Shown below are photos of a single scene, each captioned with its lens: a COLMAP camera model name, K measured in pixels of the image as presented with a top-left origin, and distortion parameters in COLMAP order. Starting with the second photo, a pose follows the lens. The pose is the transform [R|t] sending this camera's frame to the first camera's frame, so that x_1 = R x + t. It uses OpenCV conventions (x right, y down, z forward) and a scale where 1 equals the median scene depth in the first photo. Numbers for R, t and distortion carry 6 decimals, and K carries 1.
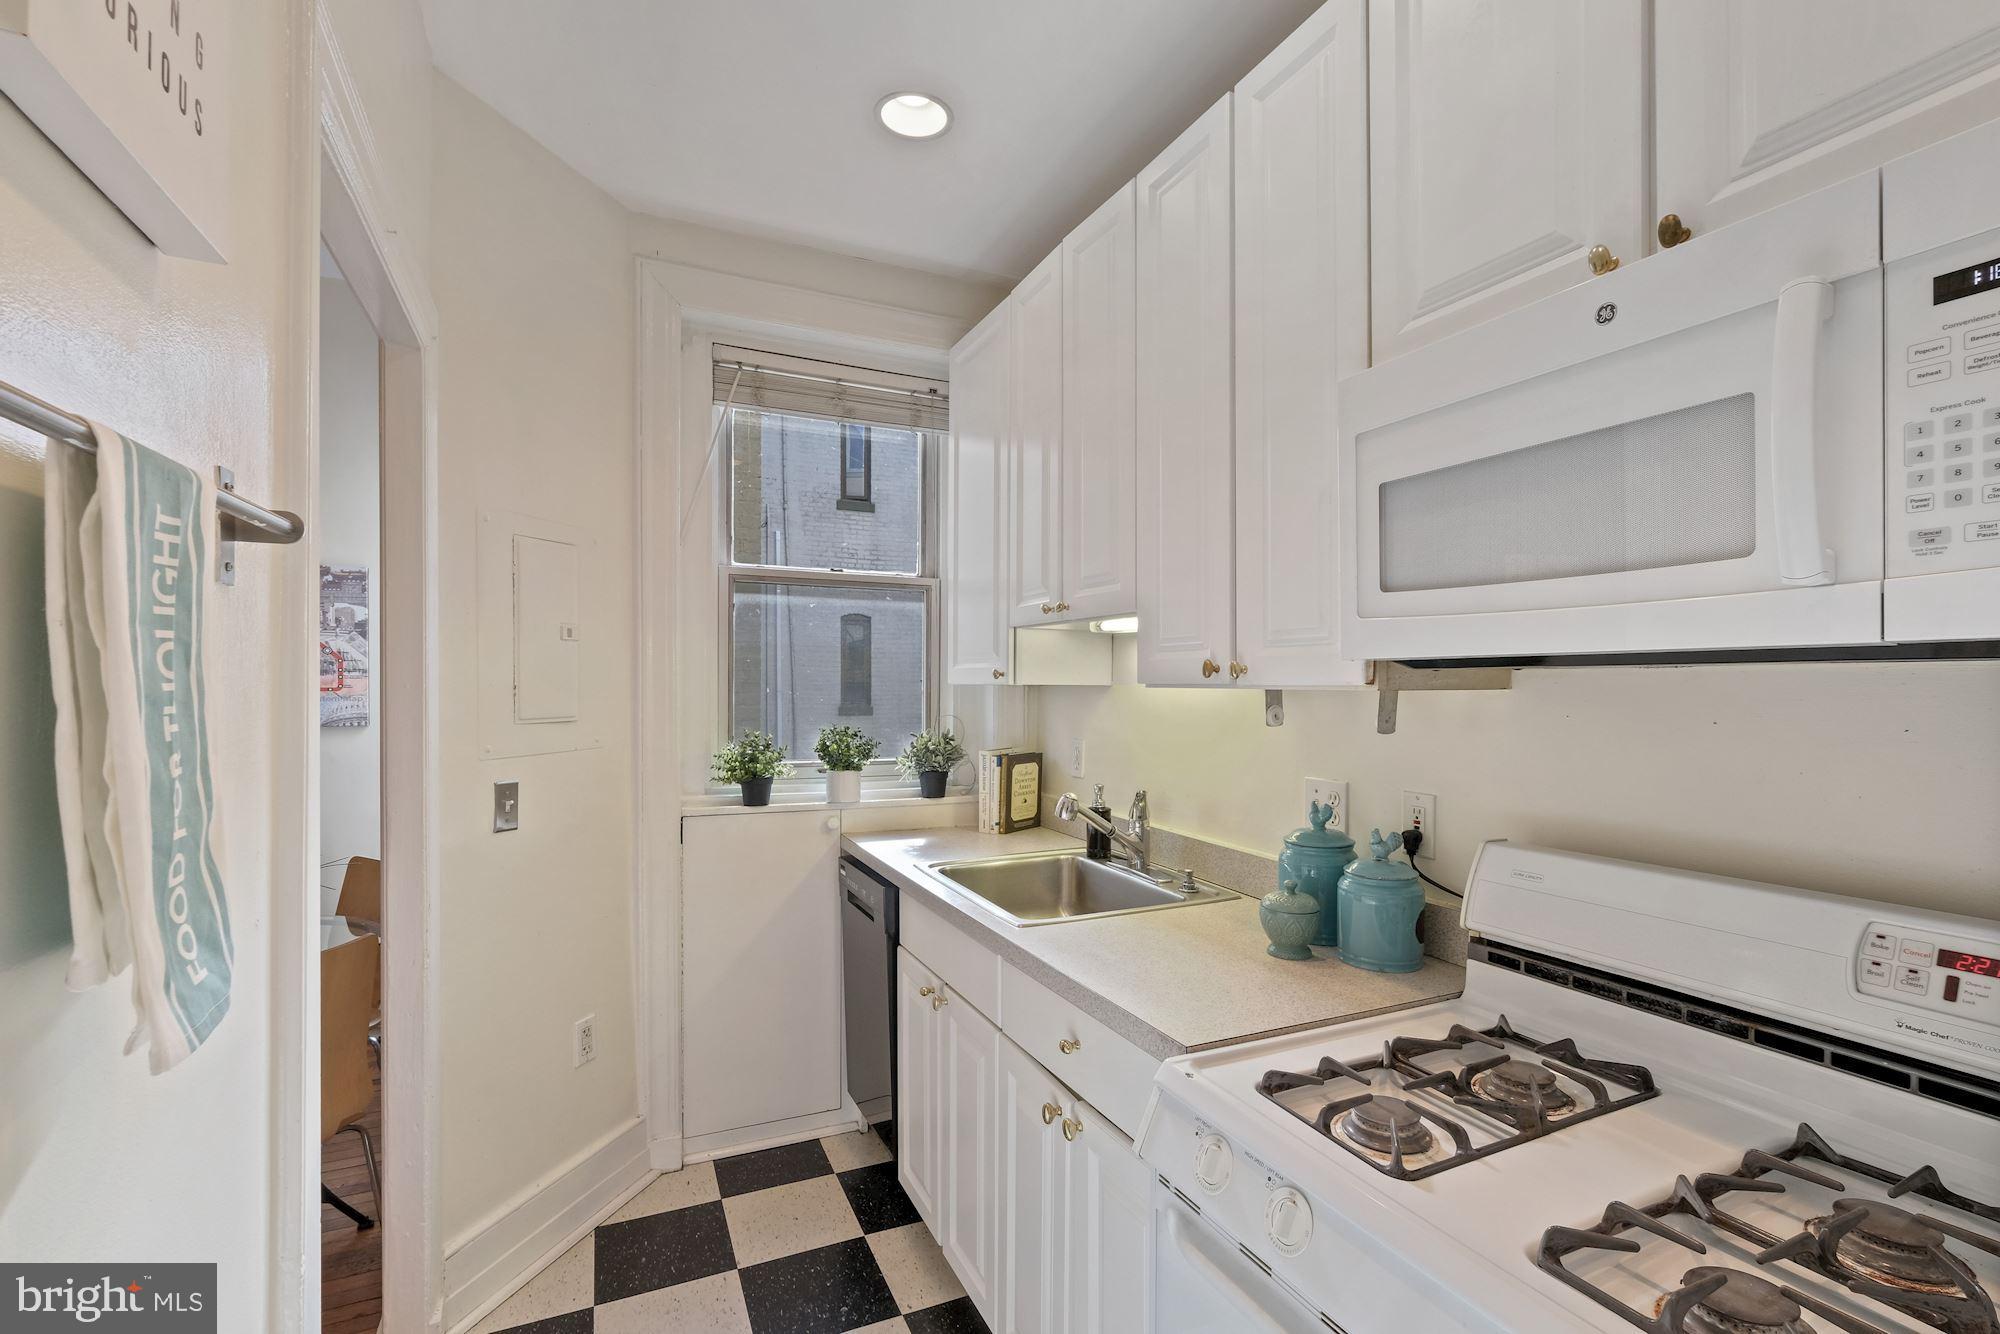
lens RADIAL K [[896.4, 0, 1016.3], [0, 896.4, 692.6], [0, 0, 1]] dist [-0.000991, 0.001111]
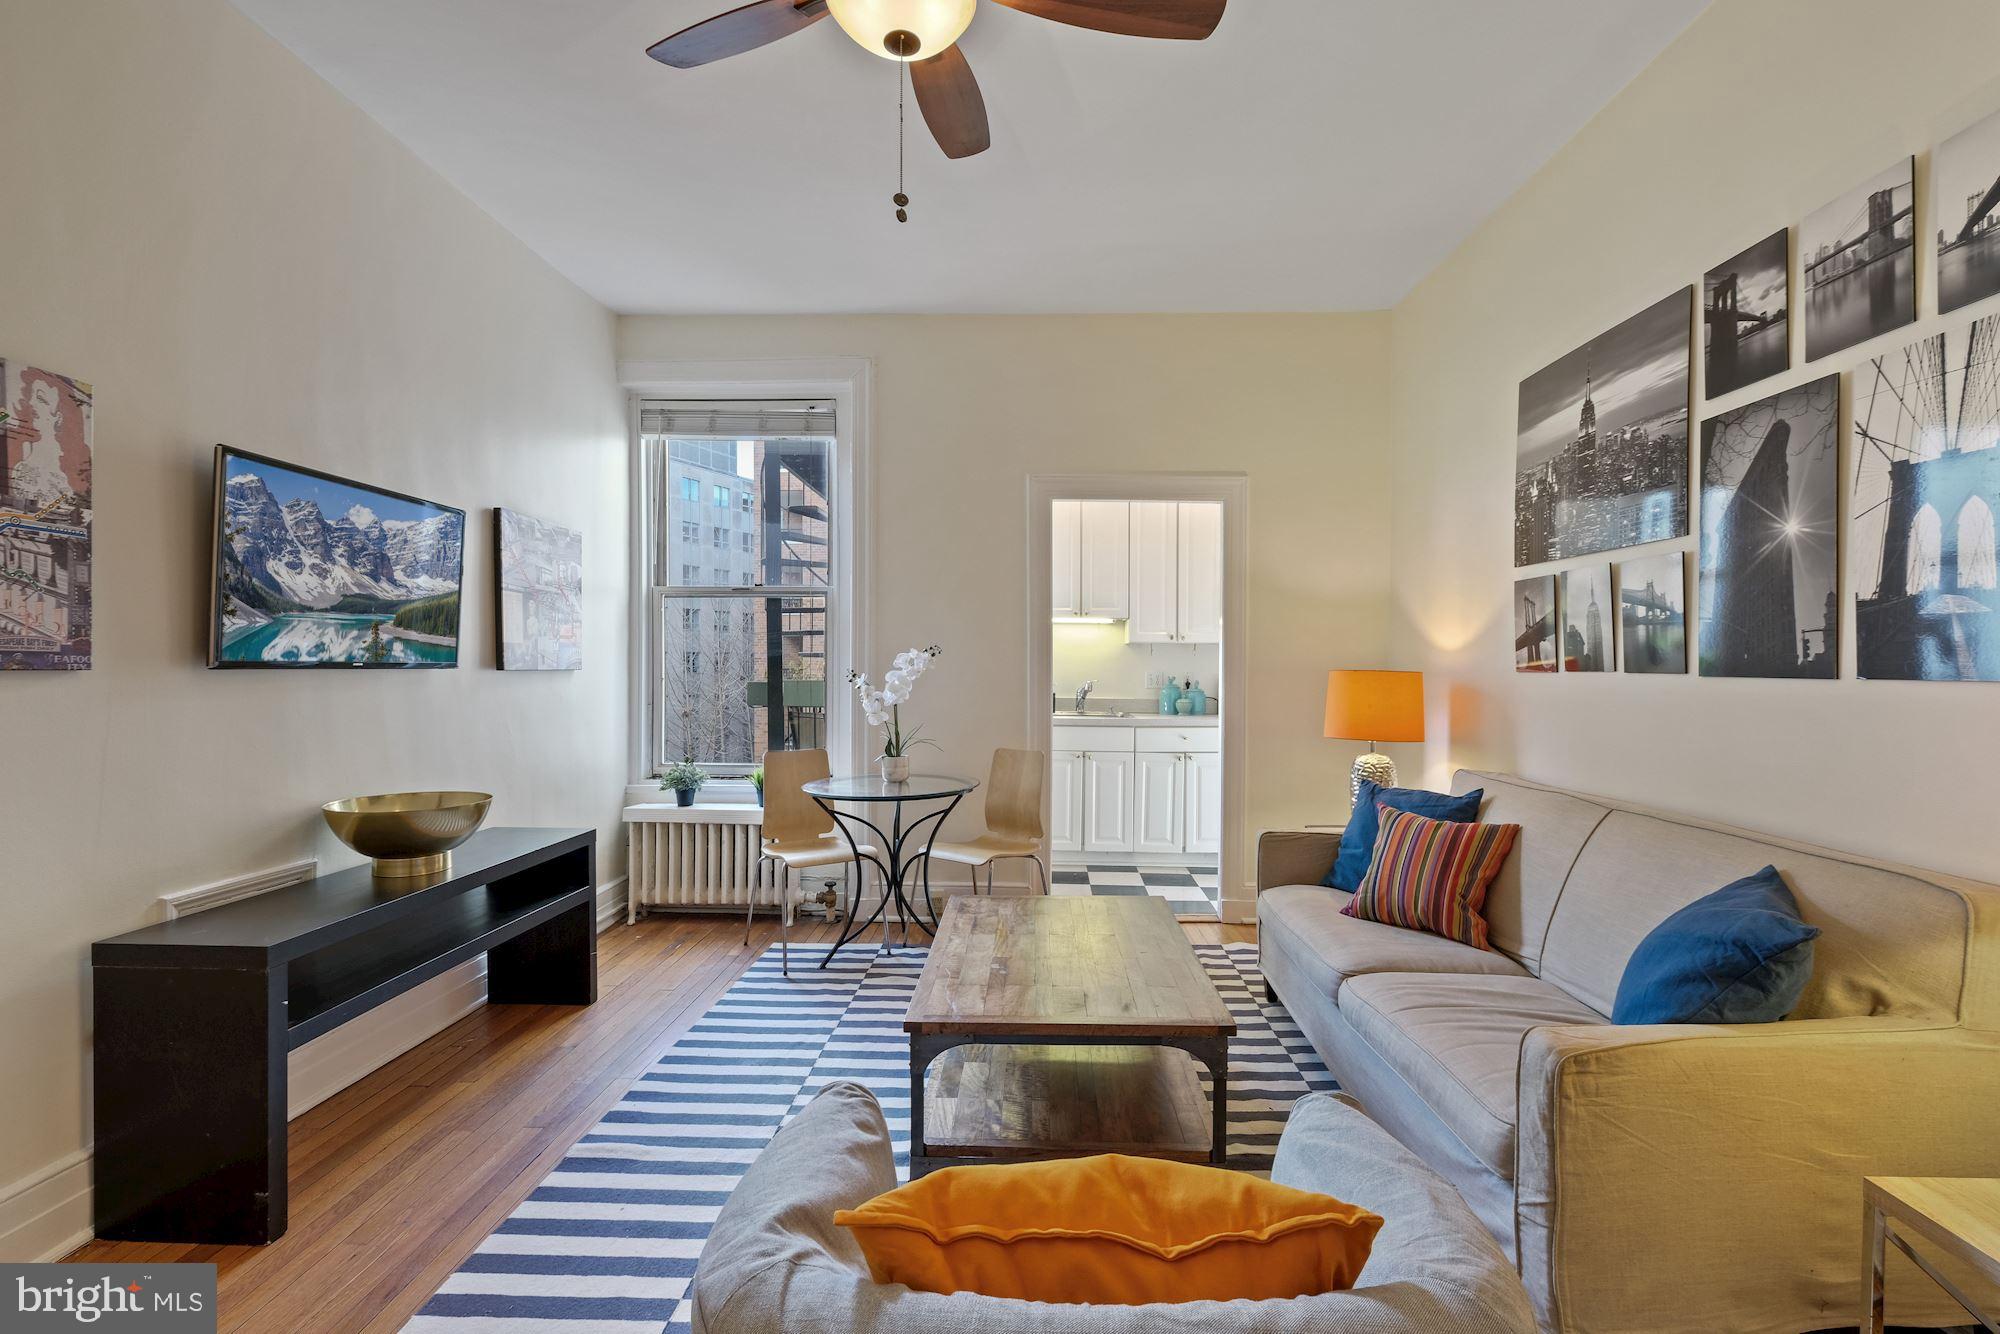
lens RADIAL K [[884.1, 0, 1013.9], [0, 884.1, 679.7], [0, 0, 1]] dist [-0.004154, 0.000977]
pose [[0.458752, -0.017779, 0.888386, -1.936802], [0.009033, 0.999841, 0.015346, 0.049485], [-0.888518, 0.000985, 0.458840, -0.025865]]
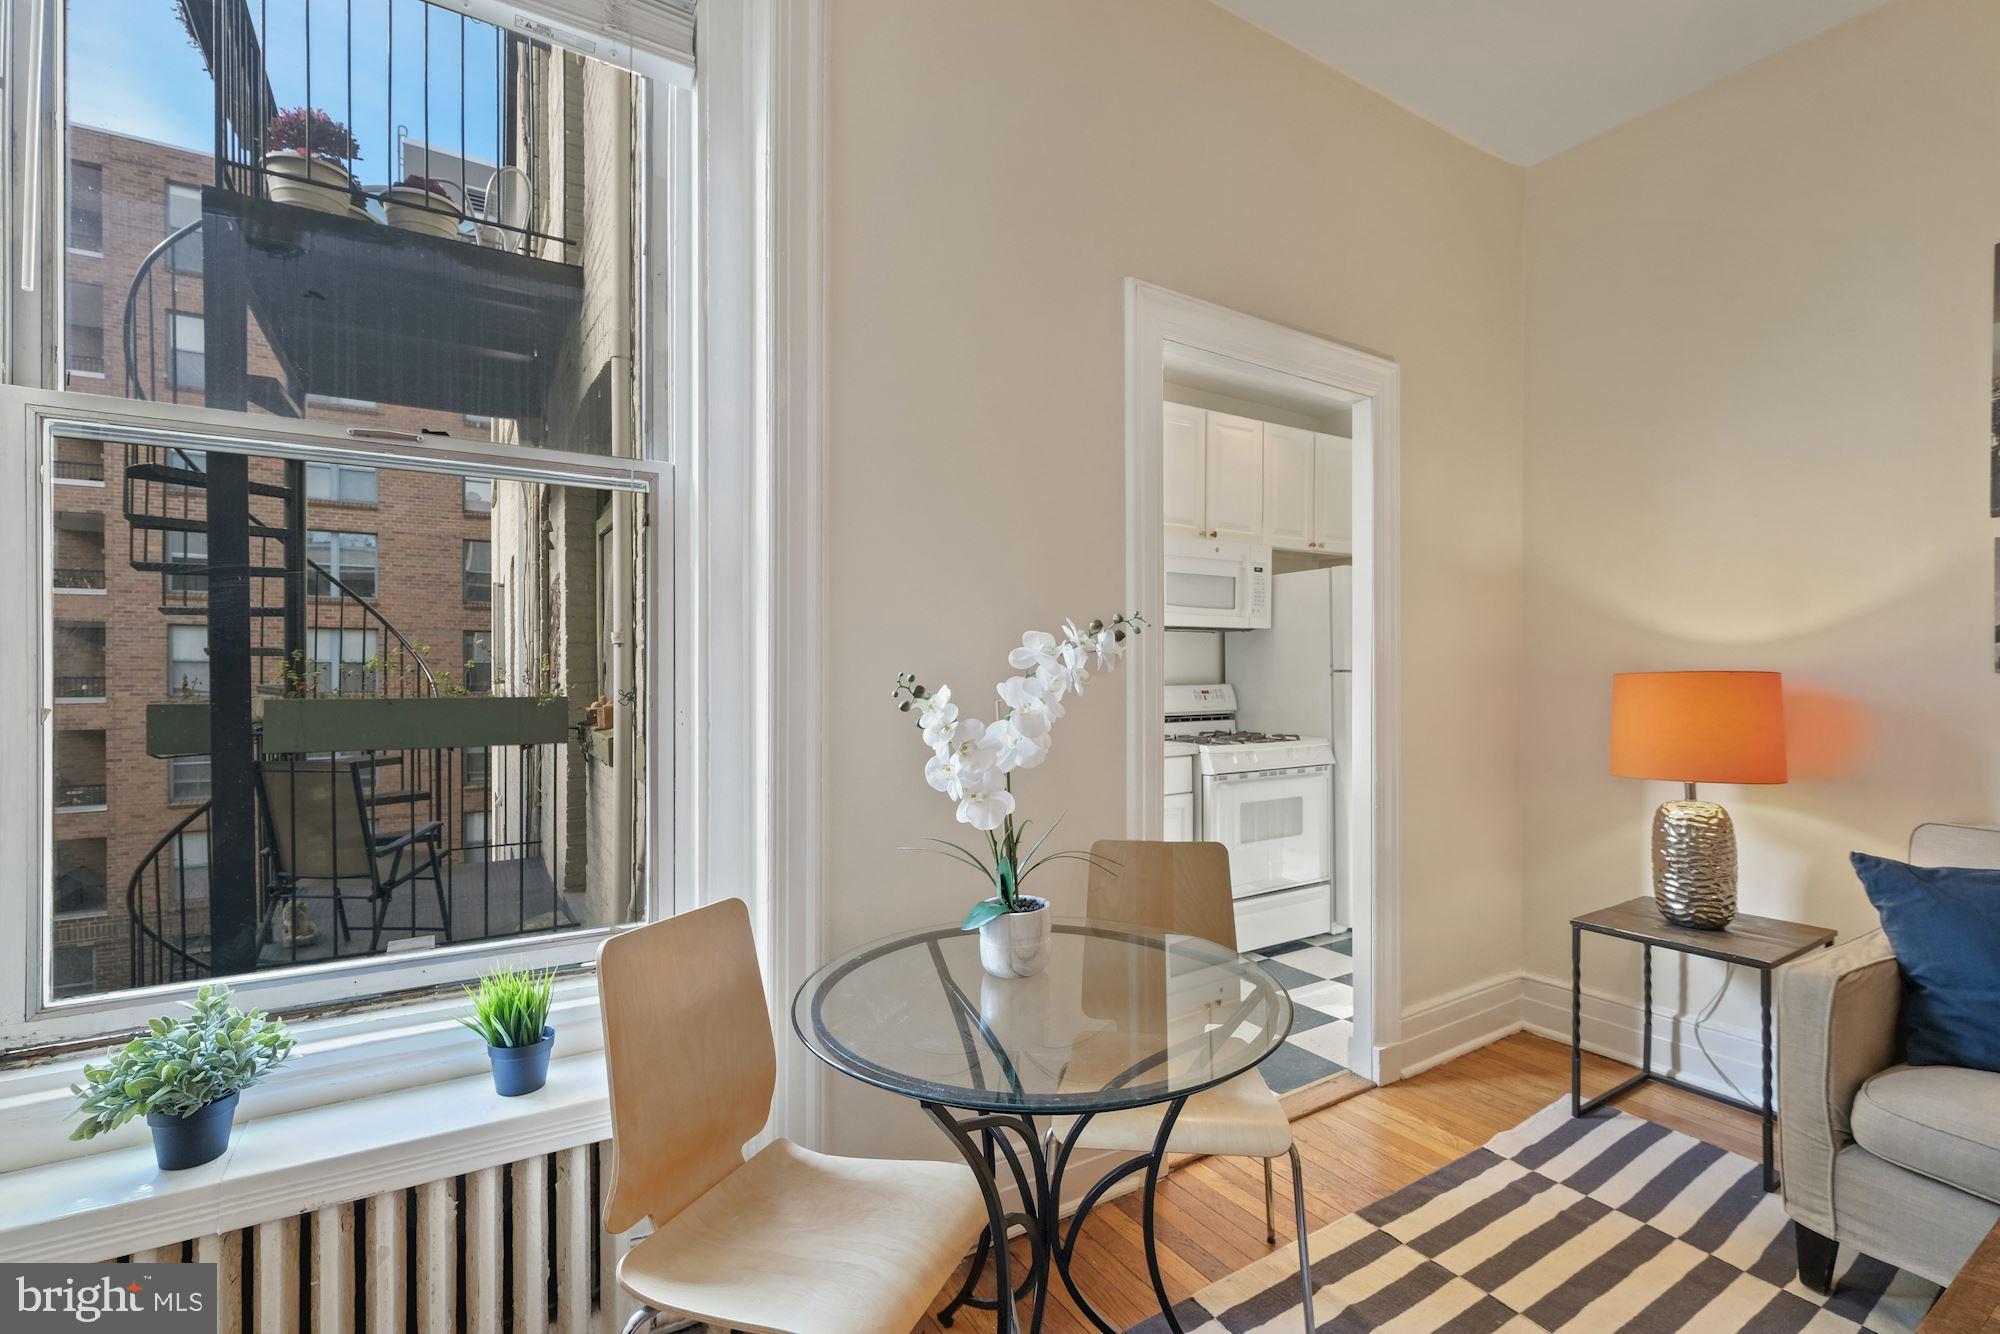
lens RADIAL K [[889.4, 0, 1013.9], [0, 889.4, 672.4], [0, 0, 1]] dist [-0.000389, 0.000476]
pose [[-0.110229, -0.006501, 0.993885, -1.275770], [0.009259, 0.999928, 0.007568, 0.048572], [-0.993863, 0.010036, -0.110161, 0.884368]]
